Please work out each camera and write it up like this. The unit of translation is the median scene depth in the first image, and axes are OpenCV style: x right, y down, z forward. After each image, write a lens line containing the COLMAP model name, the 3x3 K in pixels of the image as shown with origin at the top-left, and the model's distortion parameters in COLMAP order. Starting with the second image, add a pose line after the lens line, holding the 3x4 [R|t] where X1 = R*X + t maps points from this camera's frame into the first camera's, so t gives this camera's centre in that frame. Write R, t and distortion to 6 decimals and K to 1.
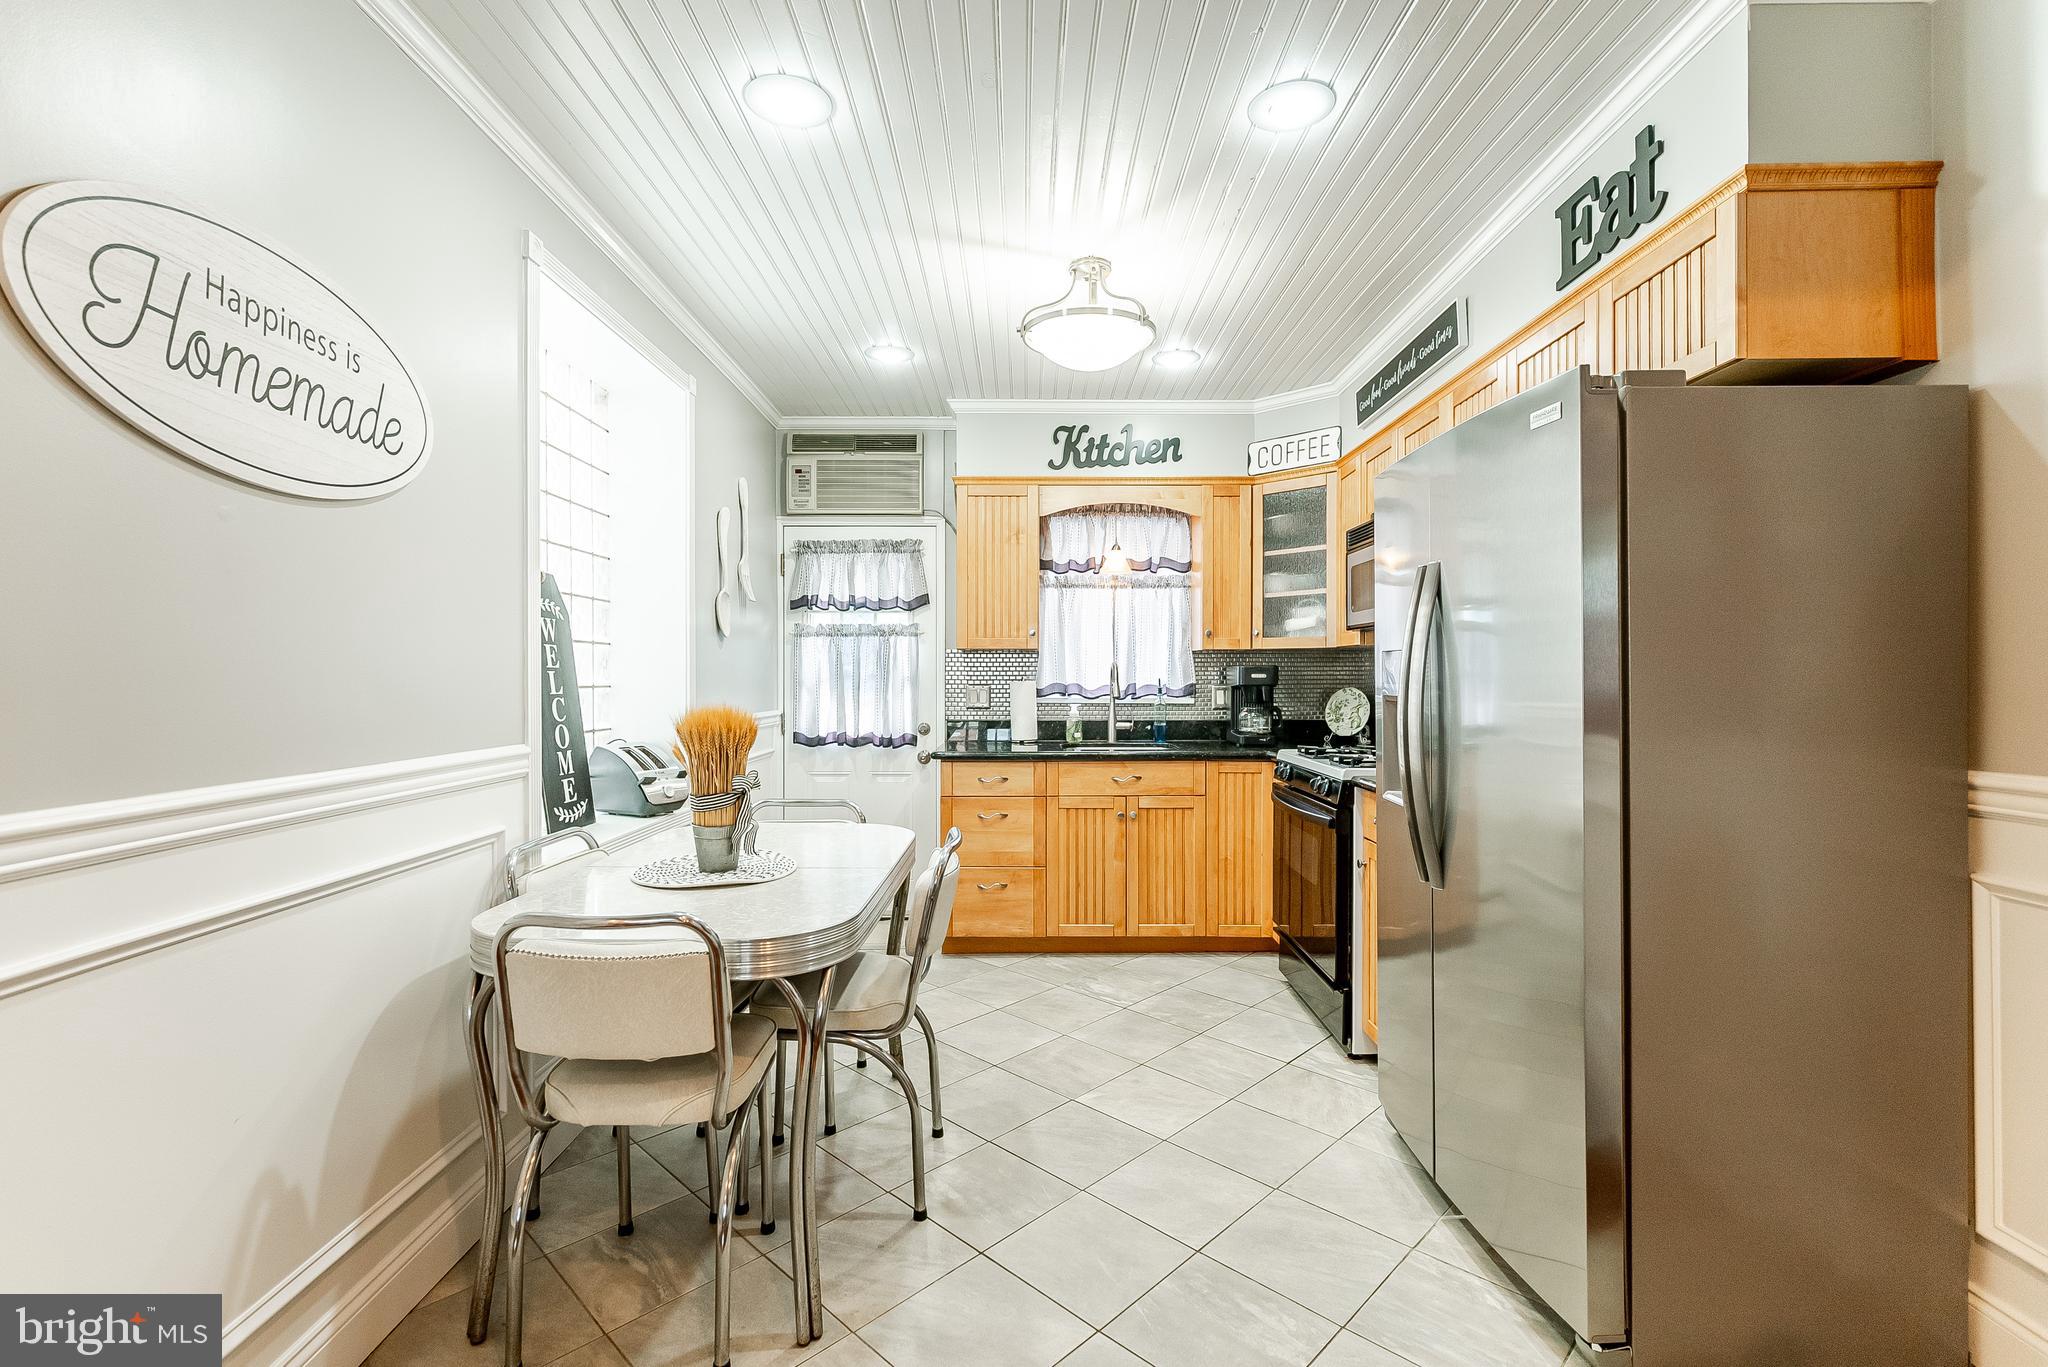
lens RADIAL K [[922.8, 0, 1028.9], [0, 922.8, 682.3], [0, 0, 1]] dist [-0.000652, -0.000388]
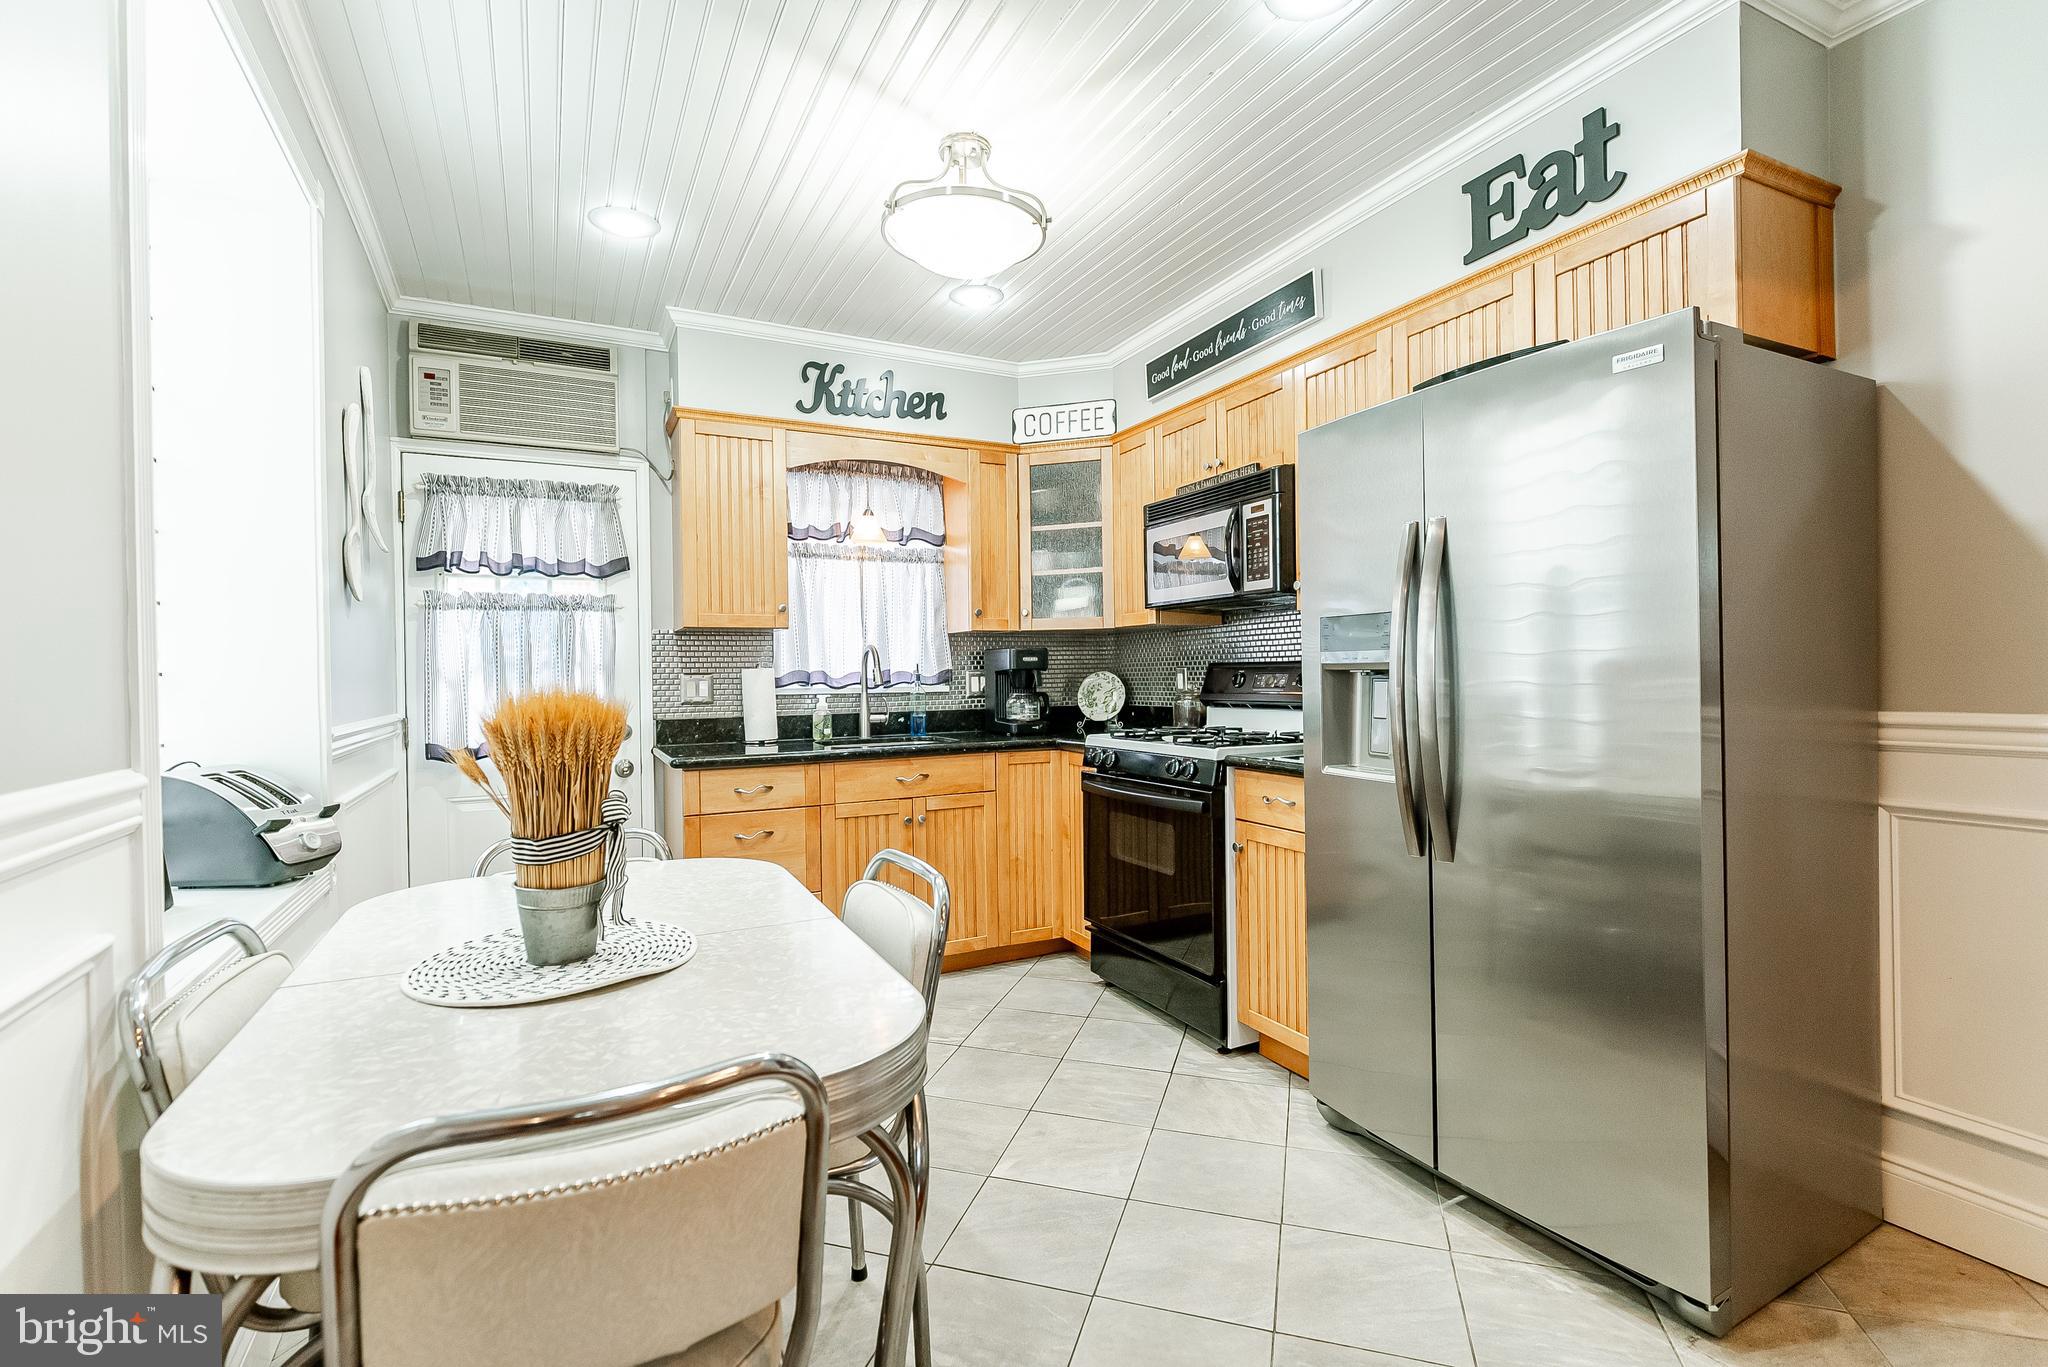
lens RADIAL K [[922.8, 0, 1027.7], [0, 922.8, 681.5], [0, 0, 1]] dist [-0.000652, -0.000388]
pose [[0.889508, -0.016351, 0.456628, -0.190624], [0.017664, 0.999843, 0.001393, 0.015205], [-0.456579, 0.006827, 0.889657, 0.182493]]
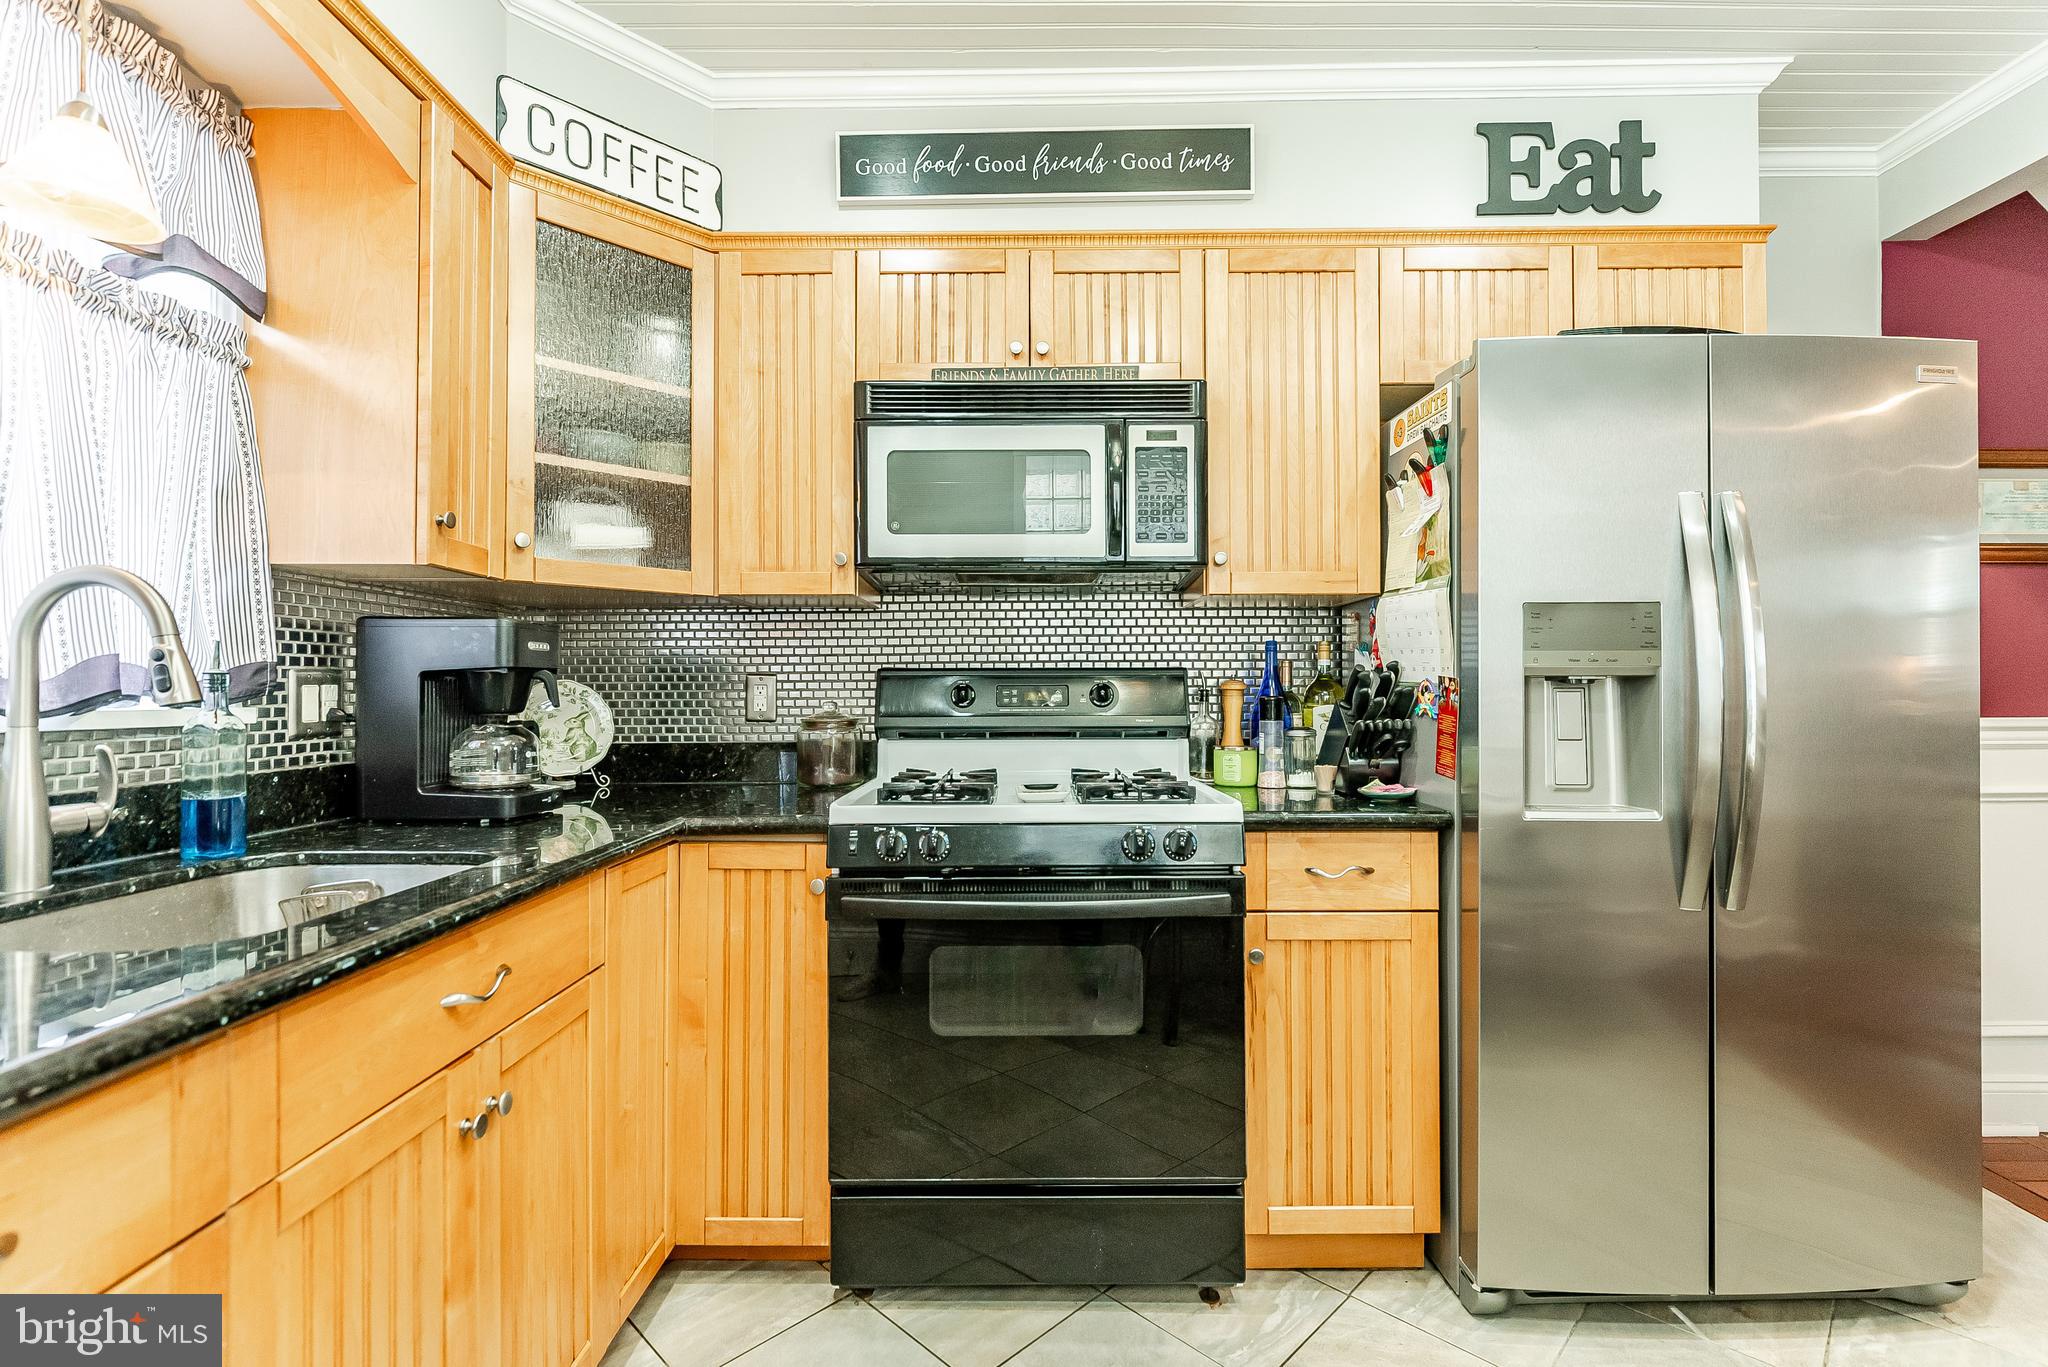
lens RADIAL K [[922.8, 0, 1025.3], [0, 922.8, 681.3], [0, 0, 1]] dist [-0.000652, -0.000388]
pose [[-0.003287, 0.011121, 0.999933, -0.176154], [0.009980, 0.999889, -0.011088, 0.016597], [-0.999945, 0.009942, -0.003398, 0.832410]]
